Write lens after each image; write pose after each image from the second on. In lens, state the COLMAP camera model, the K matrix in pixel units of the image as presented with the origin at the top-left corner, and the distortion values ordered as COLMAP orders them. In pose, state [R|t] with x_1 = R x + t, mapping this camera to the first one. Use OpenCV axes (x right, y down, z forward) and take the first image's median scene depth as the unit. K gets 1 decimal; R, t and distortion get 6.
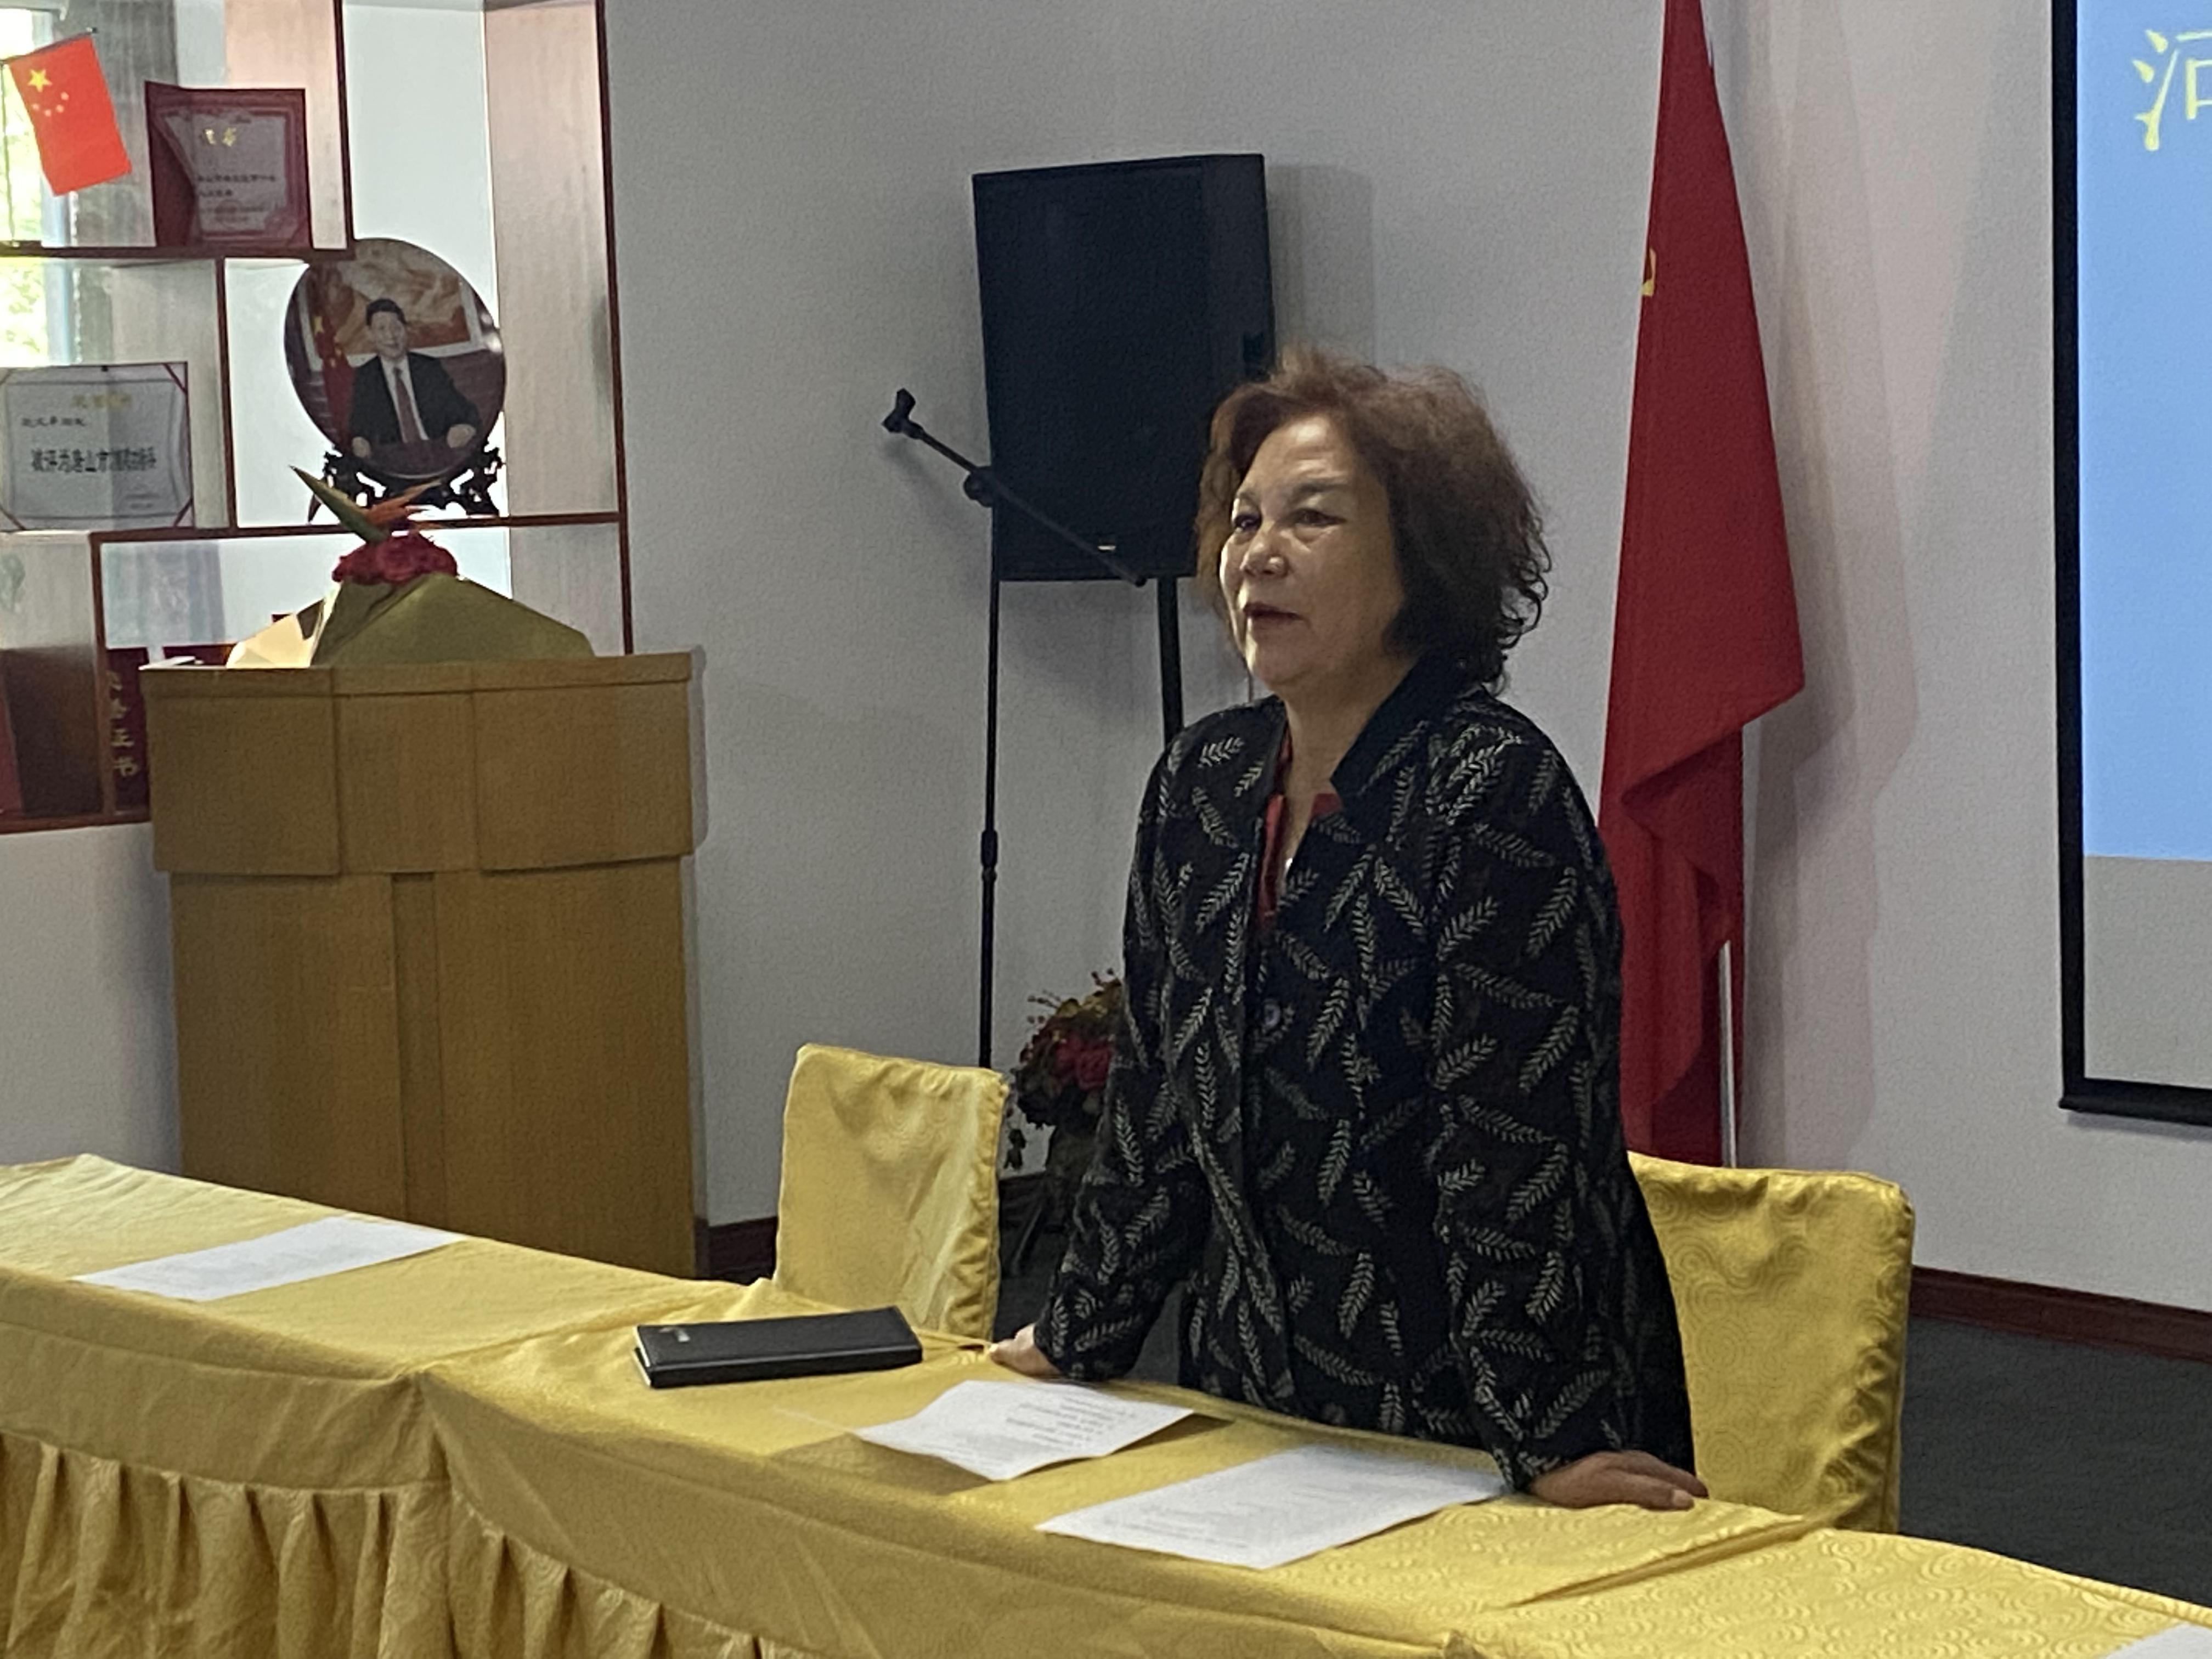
lens RADIAL K [[4698.8, 0, 1103.6], [0, 4698.8, 850.9], [0, 0, 1]] dist [0.203745, 0.000000]
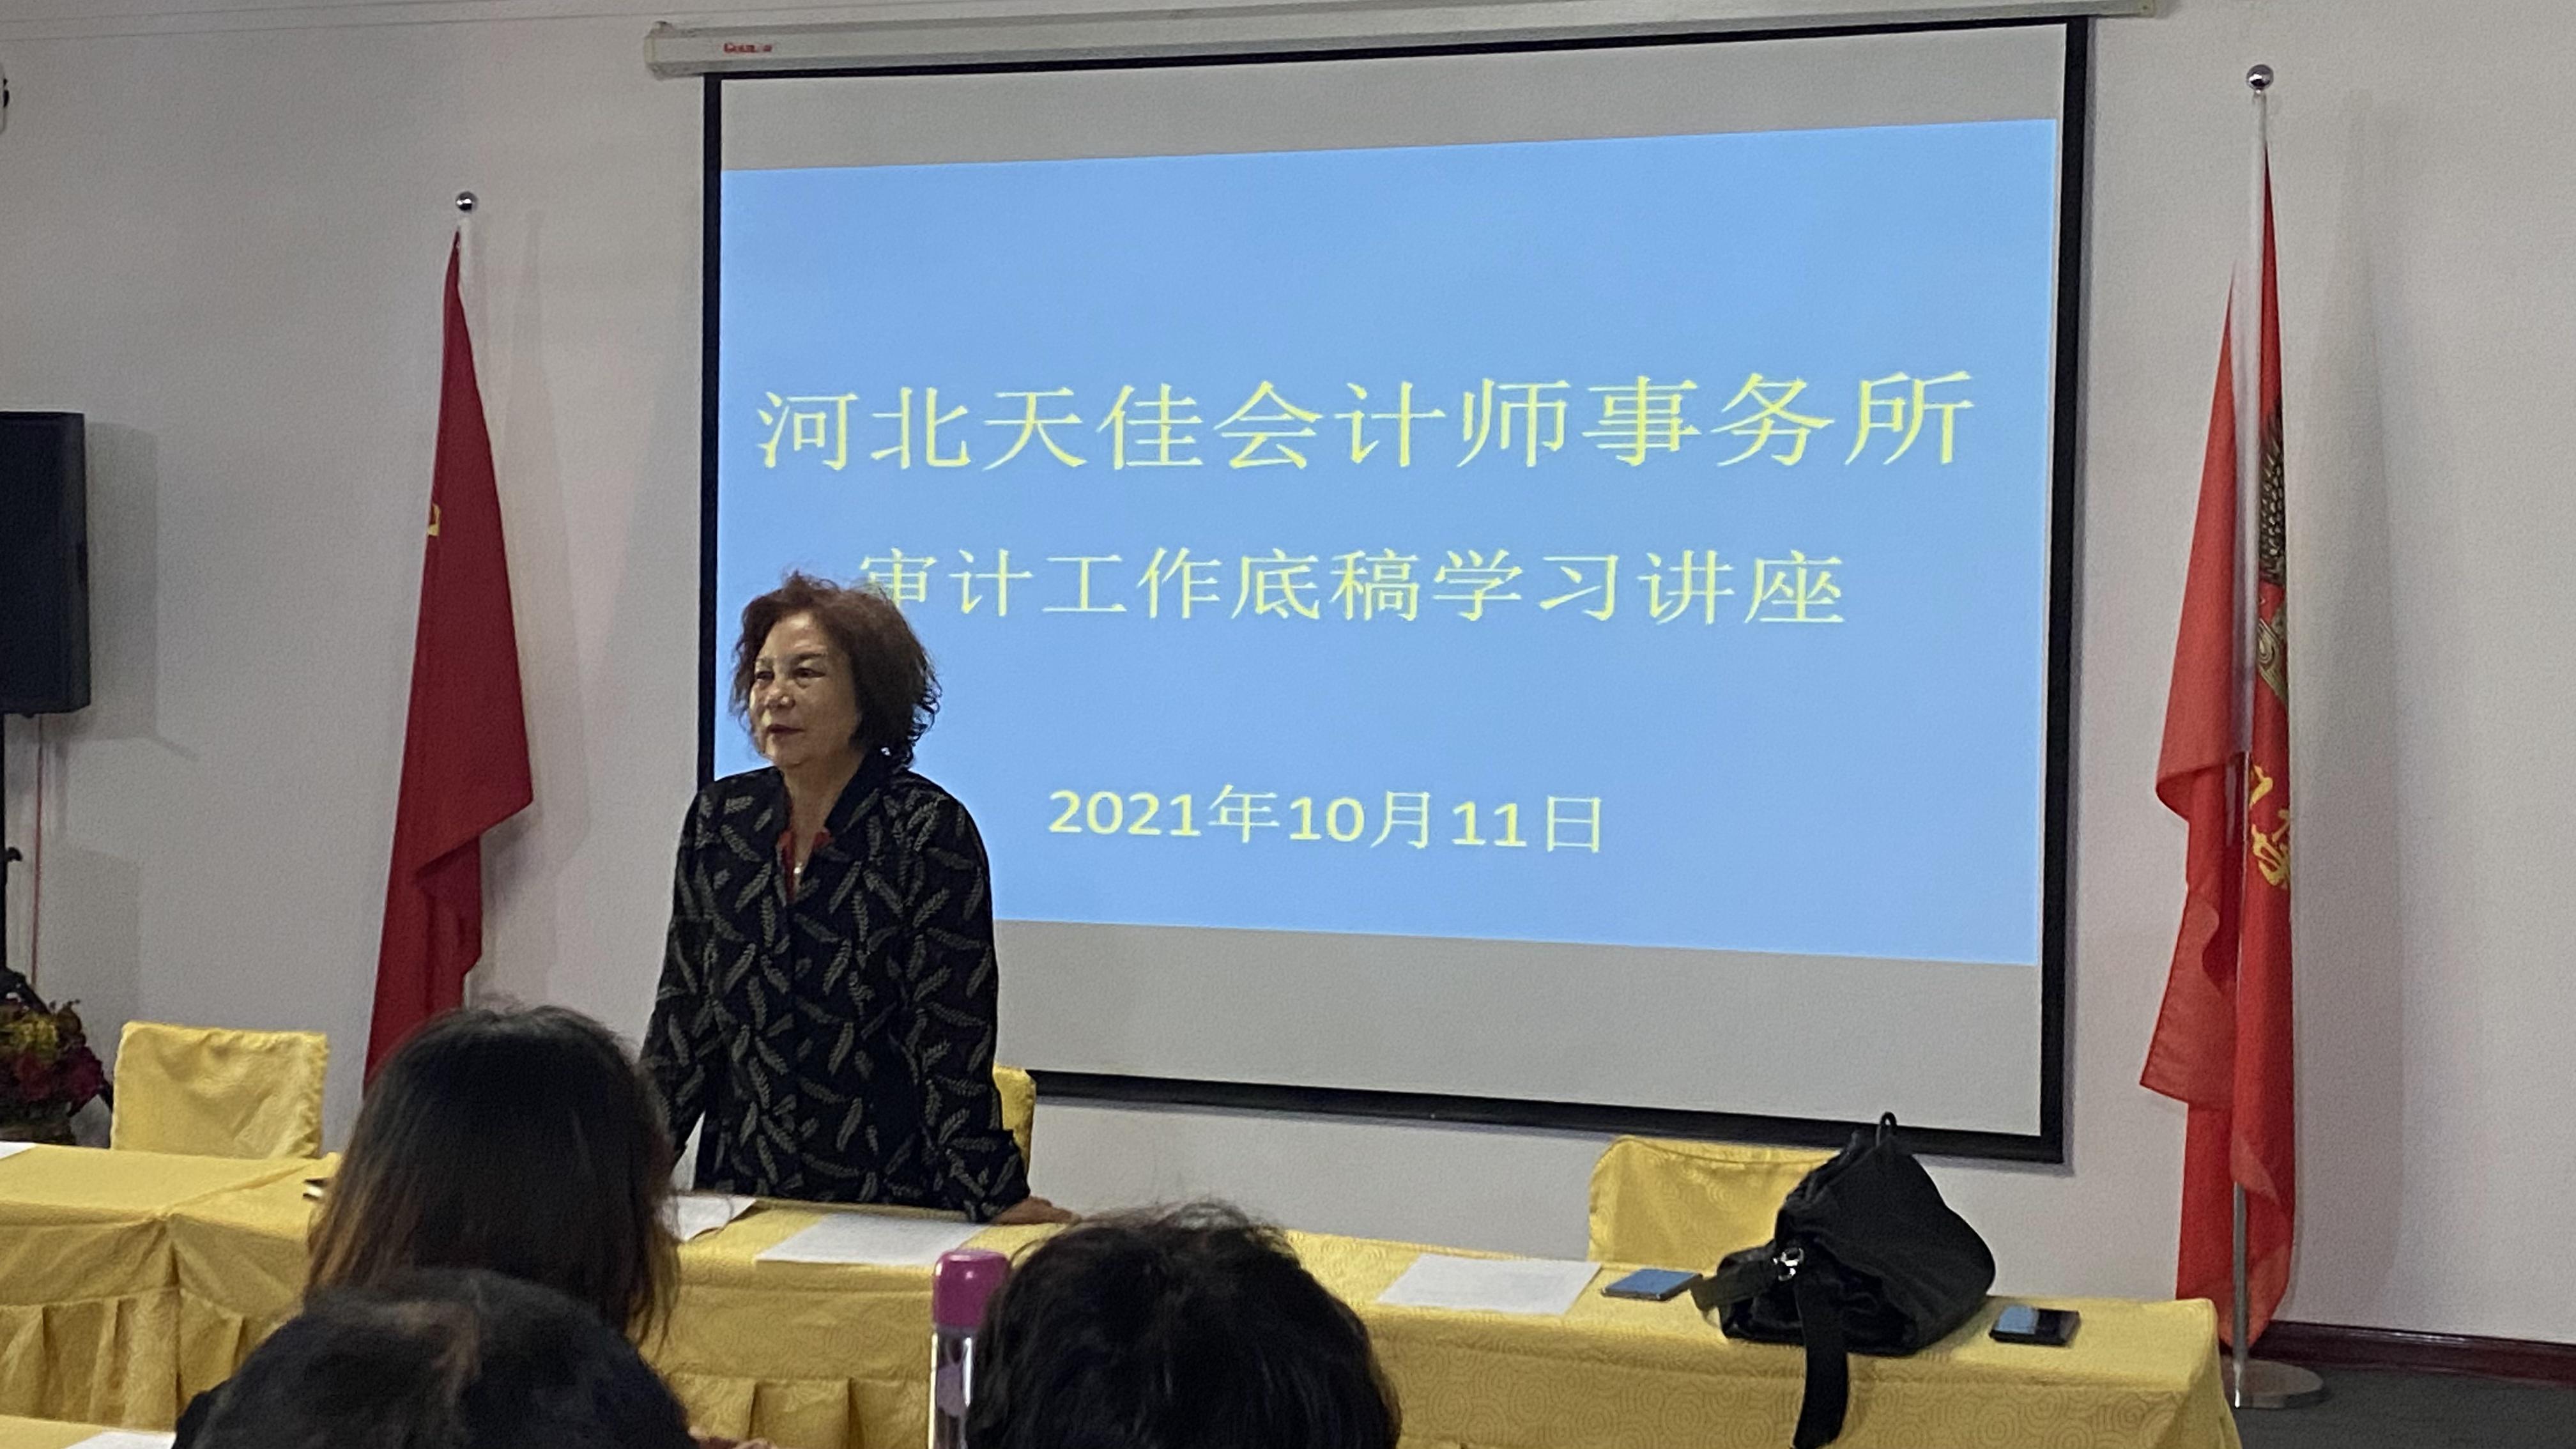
lens RADIAL K [[3490.2, 0, 1279.2], [0, 3490.2, 713.1], [0, 0, 1]] dist [0.125724, 0.000000]
pose [[0.860545, 0.029293, 0.508532, -0.454442], [0.005371, 0.997768, -0.066563, 0.029489], [-0.509347, 0.060012, 0.858466, -0.181144]]
